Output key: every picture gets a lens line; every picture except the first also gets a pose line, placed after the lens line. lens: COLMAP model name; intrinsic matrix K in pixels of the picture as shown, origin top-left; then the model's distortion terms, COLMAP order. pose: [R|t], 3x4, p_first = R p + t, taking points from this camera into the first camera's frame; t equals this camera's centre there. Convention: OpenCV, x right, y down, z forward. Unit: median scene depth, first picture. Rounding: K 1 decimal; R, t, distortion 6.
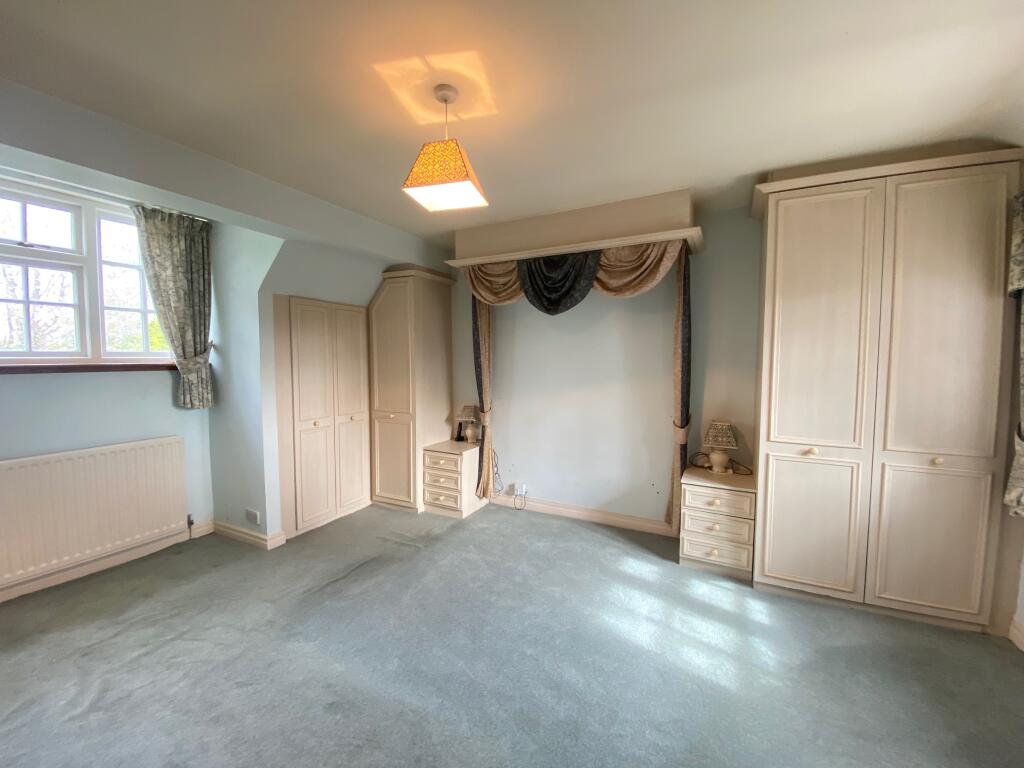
lens RADIAL K [[412.7, 0, 510.4], [0, 412.7, 380.7], [0, 0, 1]] dist [-0.013688, -0.004967]
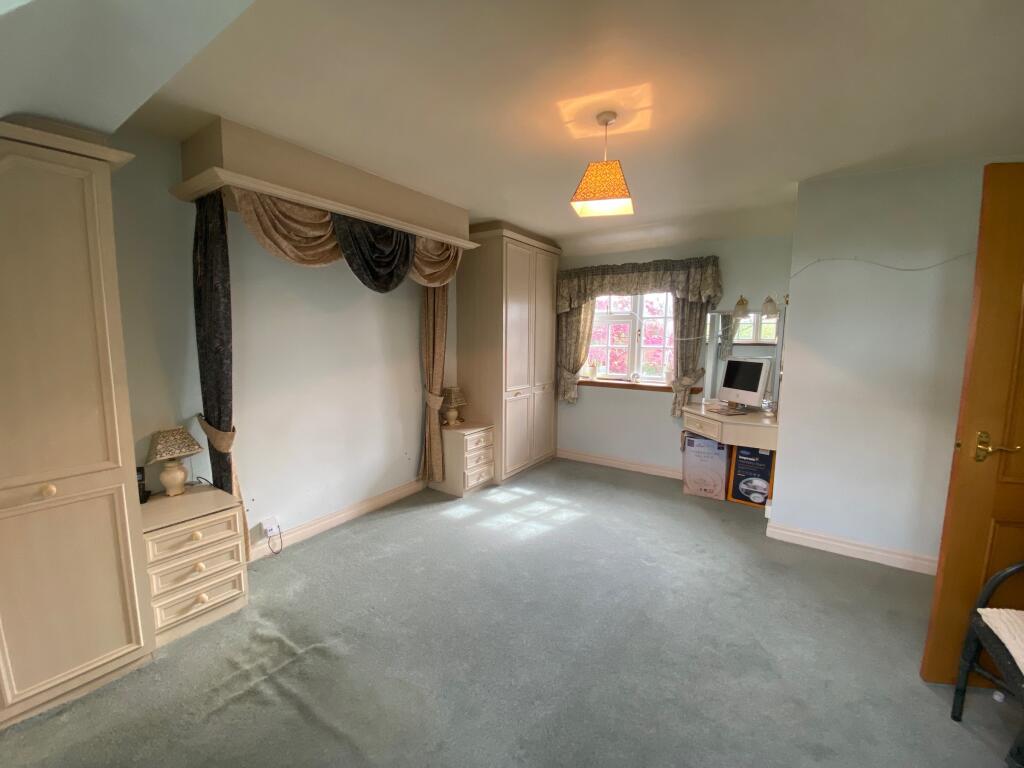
lens RADIAL K [[412.7, 0, 509.8], [0, 412.7, 383.0], [0, 0, 1]] dist [-0.013688, -0.004967]
pose [[0.098111, -0.109679, 0.989113, -0.865377], [0.052023, 0.993115, 0.104962, -0.050313], [-0.993815, 0.041158, 0.103141, 0.718486]]
